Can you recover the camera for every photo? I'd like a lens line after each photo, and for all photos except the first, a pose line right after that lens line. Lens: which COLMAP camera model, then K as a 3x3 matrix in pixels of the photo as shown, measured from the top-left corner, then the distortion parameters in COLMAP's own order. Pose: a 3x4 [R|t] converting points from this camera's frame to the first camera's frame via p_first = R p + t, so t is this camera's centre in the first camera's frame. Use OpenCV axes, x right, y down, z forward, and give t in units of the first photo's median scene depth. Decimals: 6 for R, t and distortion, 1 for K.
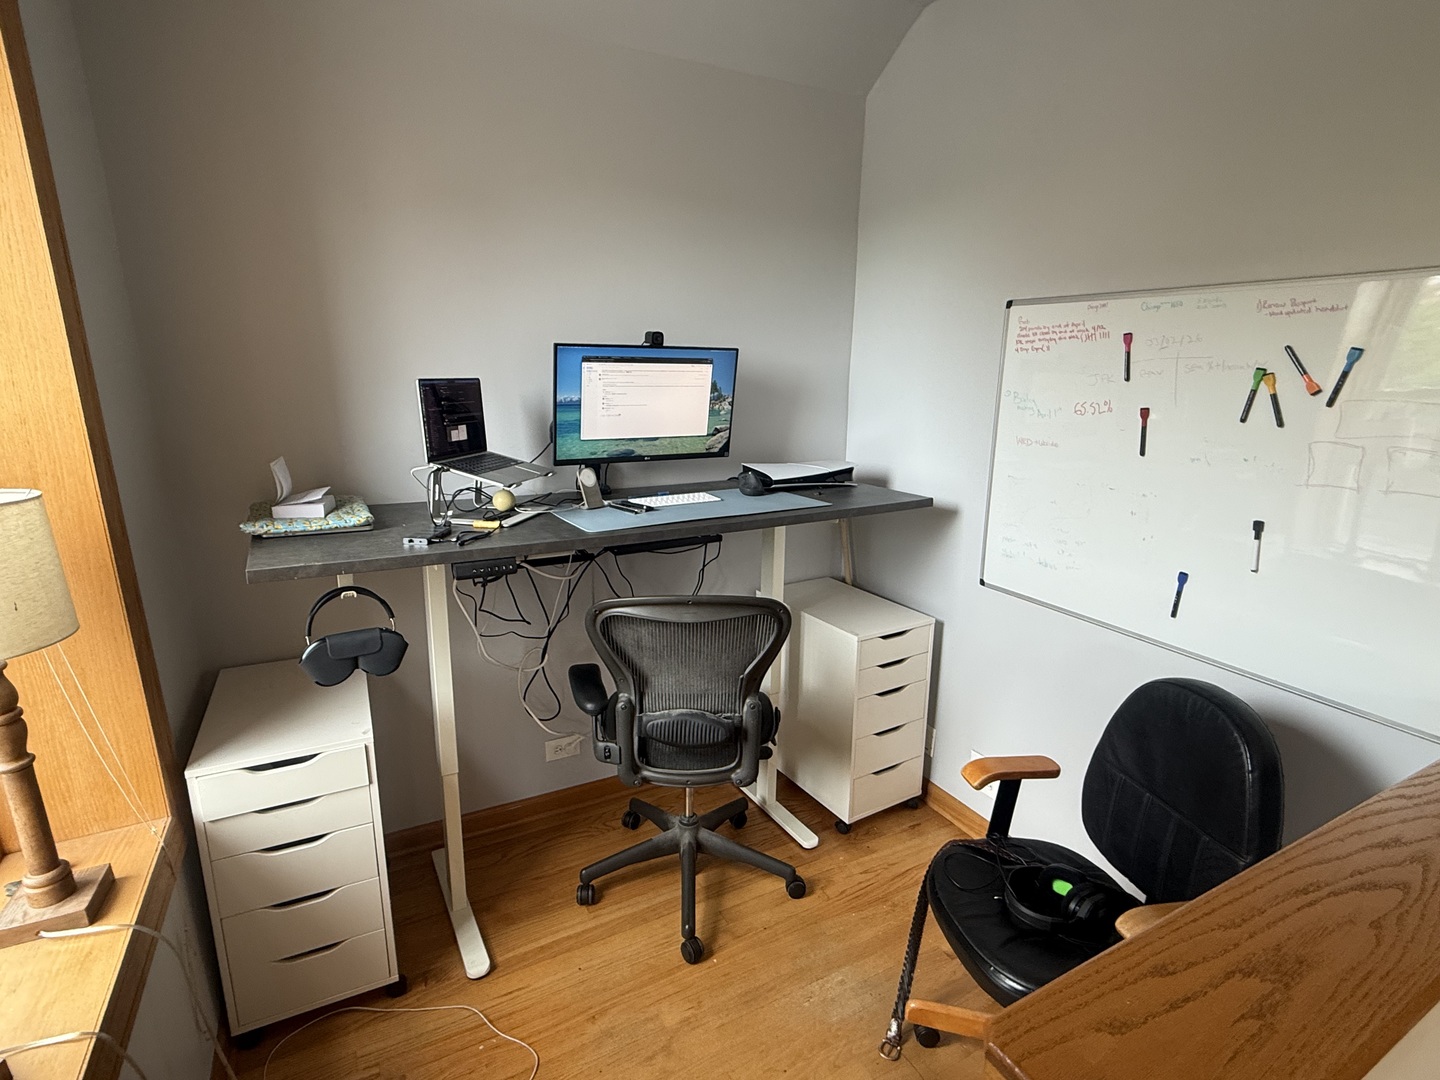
lens RADIAL K [[729.5, 0, 723.5], [0, 729.5, 538.9], [0, 0, 1]] dist [-0.000409, -0.002879]
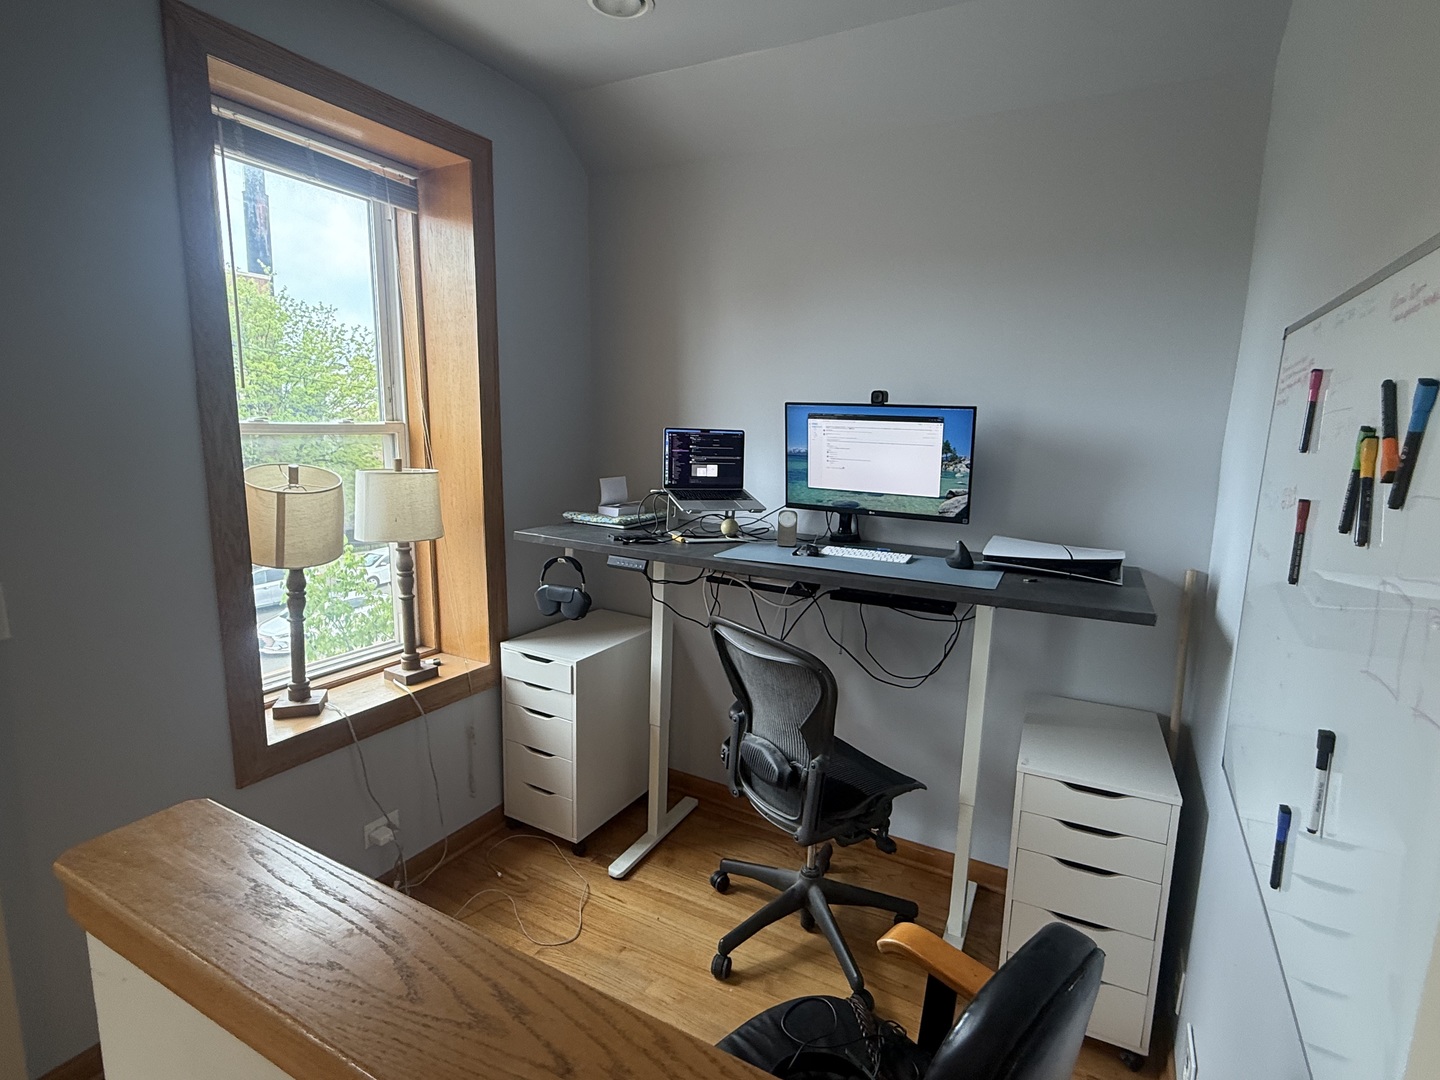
lens RADIAL K [[729.5, 0, 718.8], [0, 729.5, 539.2], [0, 0, 1]] dist [-0.000409, -0.002879]
pose [[0.544080, 0.141889, -0.826949, 0.657165], [-0.217541, 0.975749, 0.024292, -0.054949], [0.810341, 0.166678, 0.561752, 0.271465]]
